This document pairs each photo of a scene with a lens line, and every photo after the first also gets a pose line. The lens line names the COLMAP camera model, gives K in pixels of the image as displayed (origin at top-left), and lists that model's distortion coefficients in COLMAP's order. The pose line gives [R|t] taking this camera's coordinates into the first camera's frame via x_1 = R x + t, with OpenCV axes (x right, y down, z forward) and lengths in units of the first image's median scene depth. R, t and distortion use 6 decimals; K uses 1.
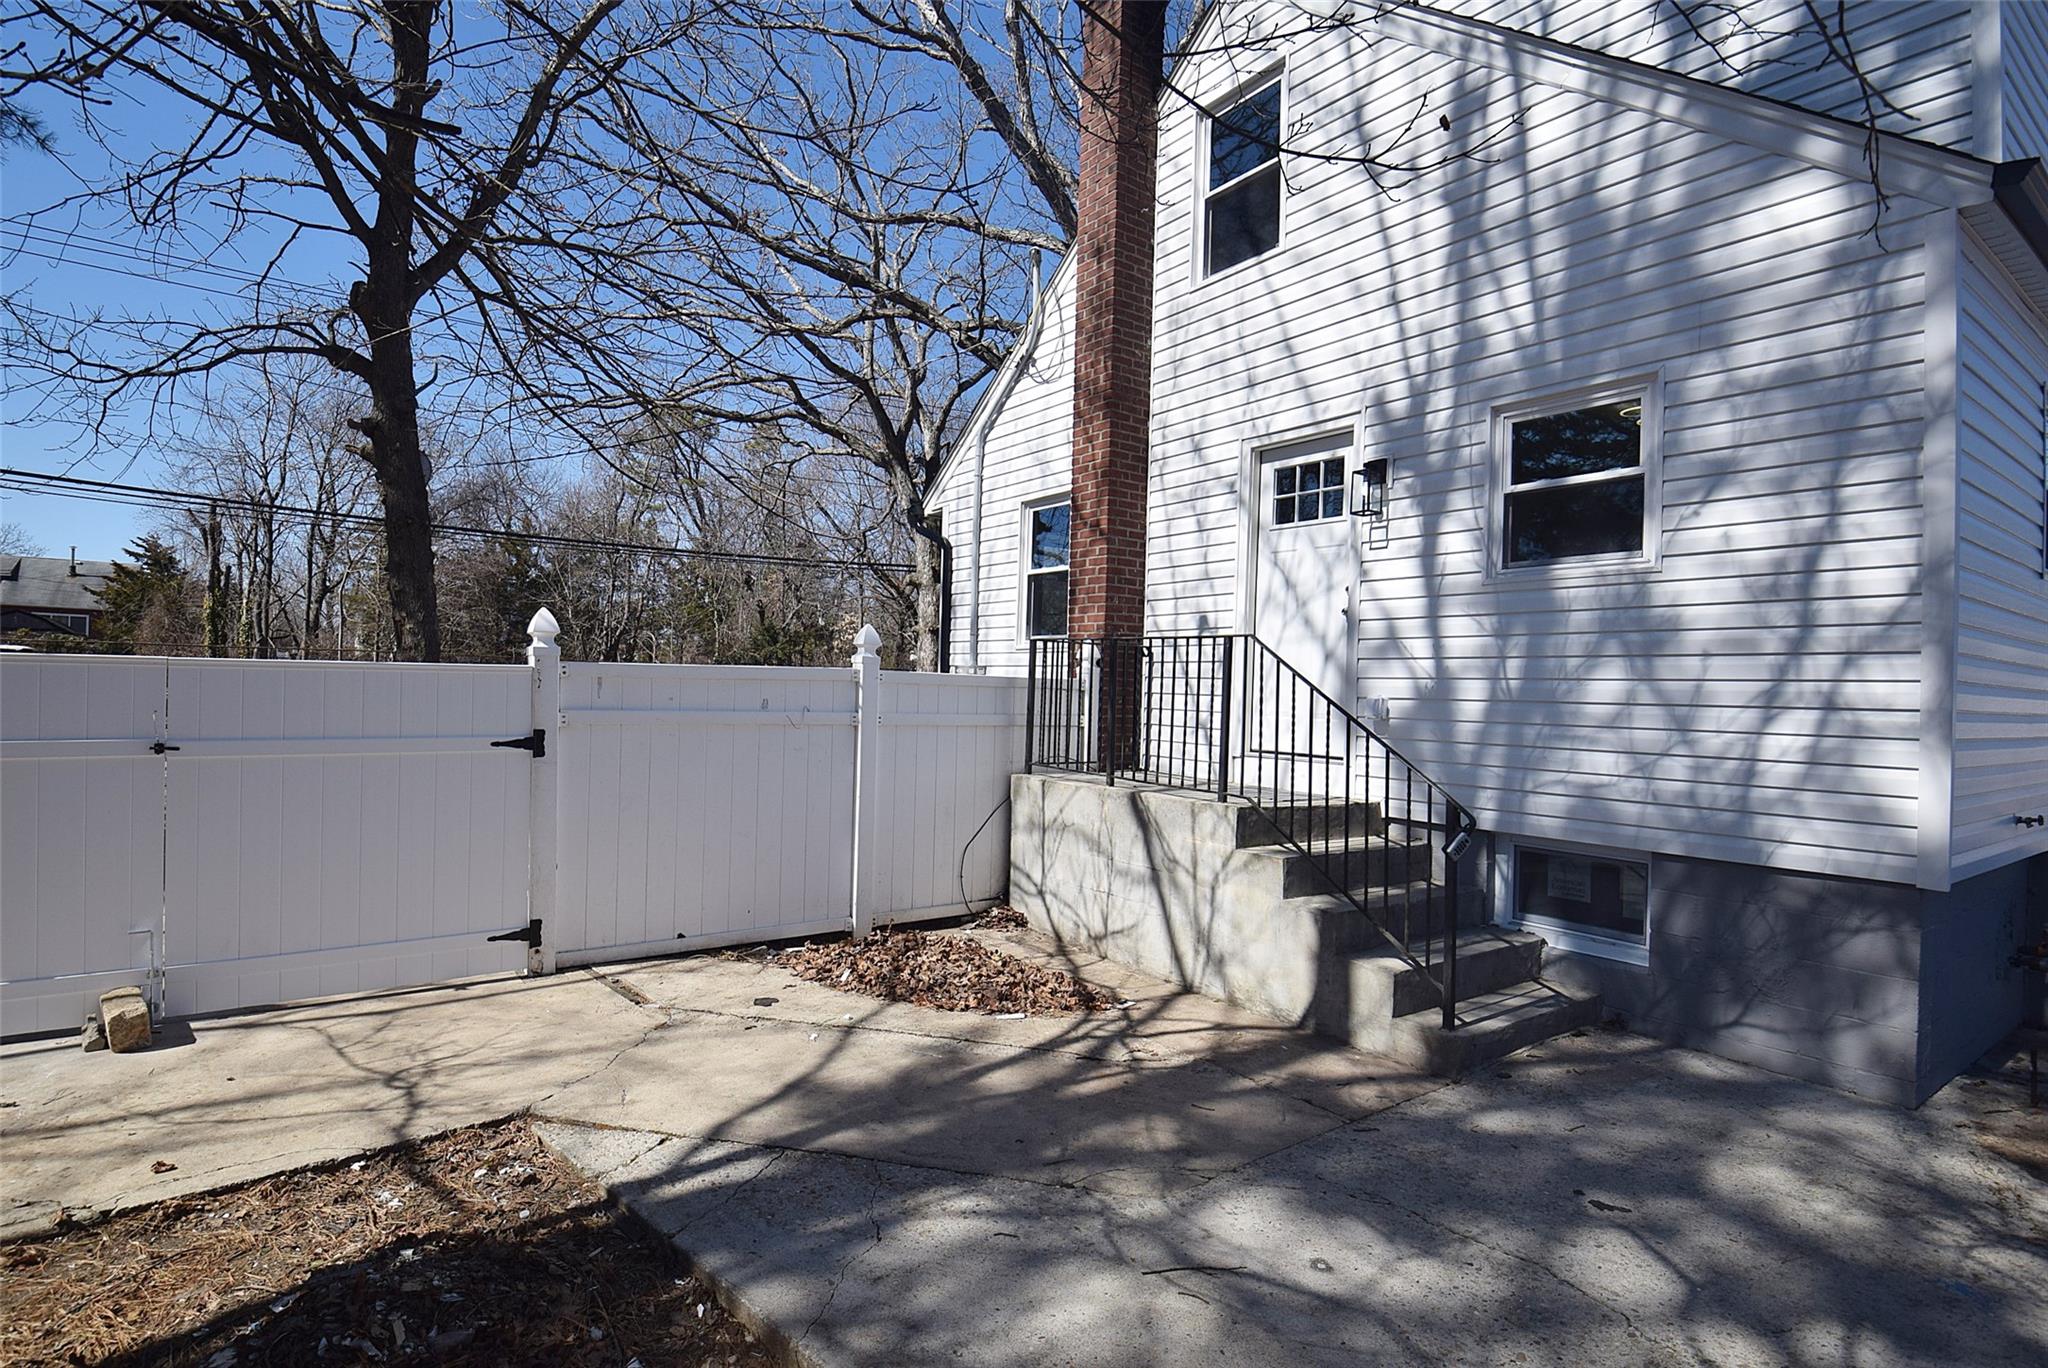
lens RADIAL K [[1011.2, 0, 1024.0], [0, 1011.2, 684.0], [0, 0, 1]] dist [0.000300, -0.000158]
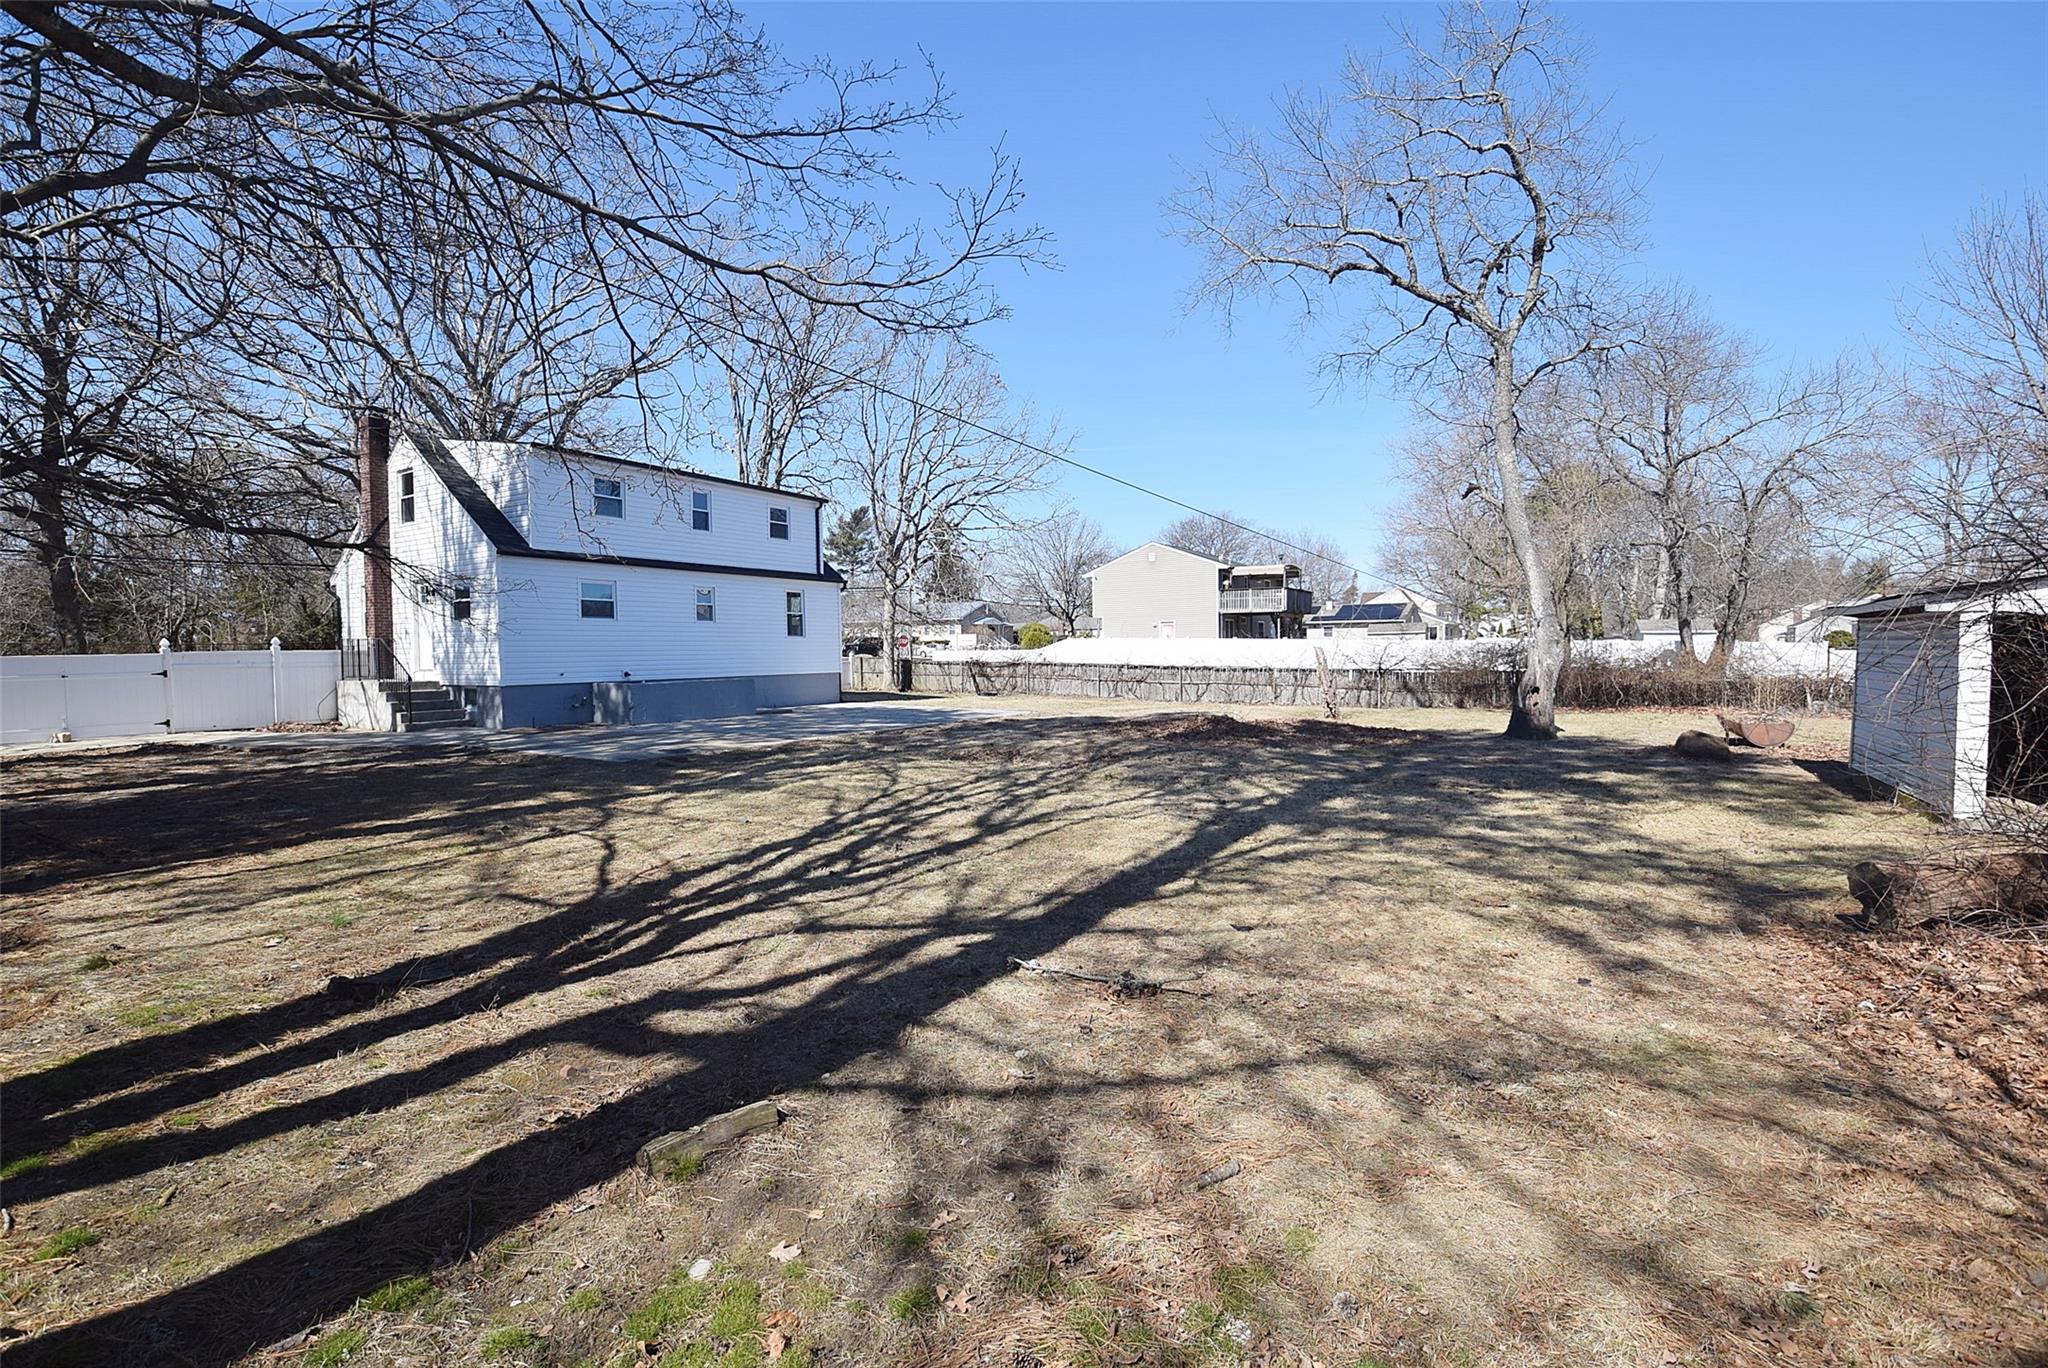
lens RADIAL K [[908.7, 0, 1024.0], [0, 908.7, 684.0], [0, 0, 1]] dist [0.000840, -0.015611]
pose [[0.927998, -0.045887, 0.369749, 1.052222], [0.028950, 0.998267, 0.051229, 0.013790], [-0.371459, -0.036836, 0.927718, -2.768443]]
